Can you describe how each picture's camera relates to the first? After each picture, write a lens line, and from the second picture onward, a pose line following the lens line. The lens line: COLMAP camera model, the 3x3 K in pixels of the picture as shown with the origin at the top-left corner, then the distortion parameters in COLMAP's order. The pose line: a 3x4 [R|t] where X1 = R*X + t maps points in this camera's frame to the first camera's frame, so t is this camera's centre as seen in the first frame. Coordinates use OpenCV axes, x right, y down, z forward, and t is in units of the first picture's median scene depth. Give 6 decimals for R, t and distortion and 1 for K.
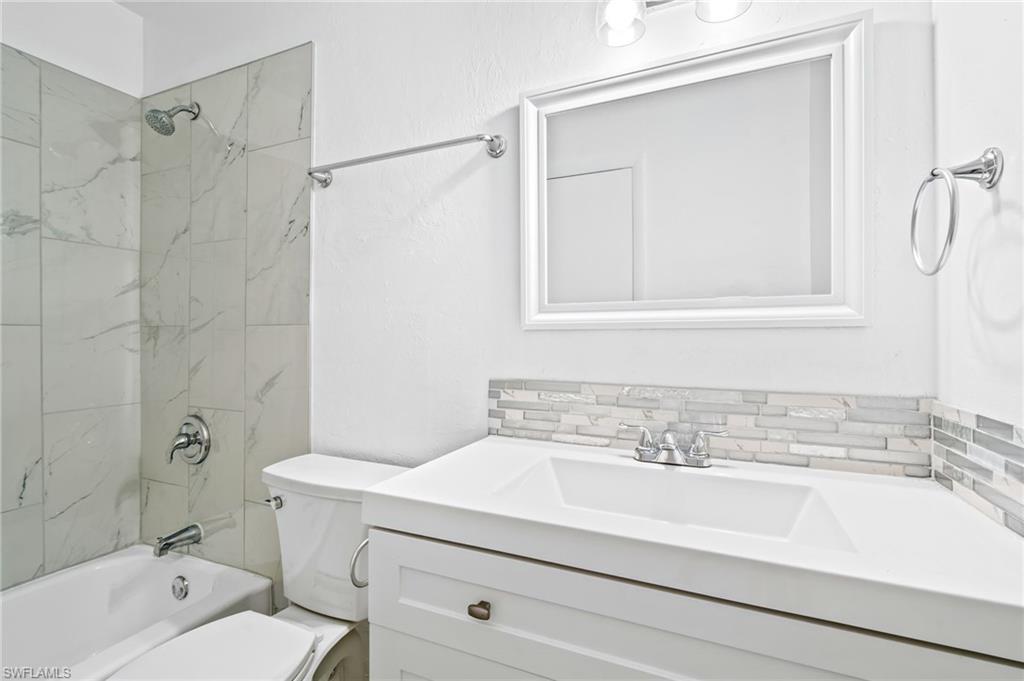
lens RADIAL K [[467.1, 0, 514.6], [0, 467.1, 329.6], [0, 0, 1]] dist [-0.005169, -0.000660]
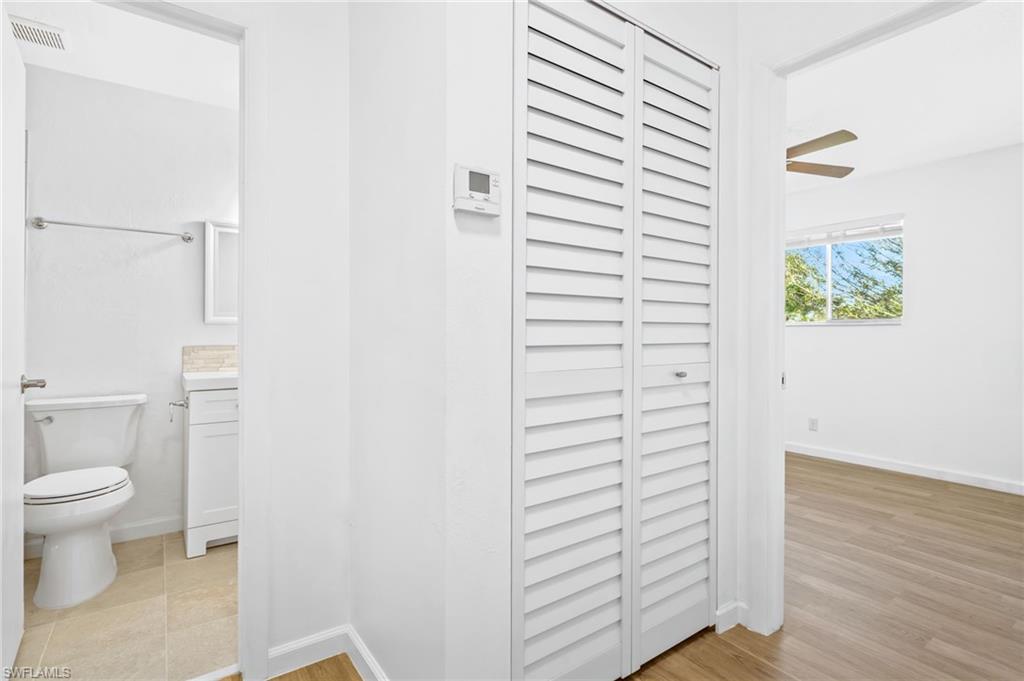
lens RADIAL K [[493.7, 0, 516.9], [0, 493.7, 331.4], [0, 0, 1]] dist [-0.000225, -0.000095]
pose [[0.513451, 0.003877, 0.858110, -1.263579], [-0.012328, 0.999920, 0.002858, 0.013155], [-0.858030, -0.012047, 0.513458, -1.524717]]
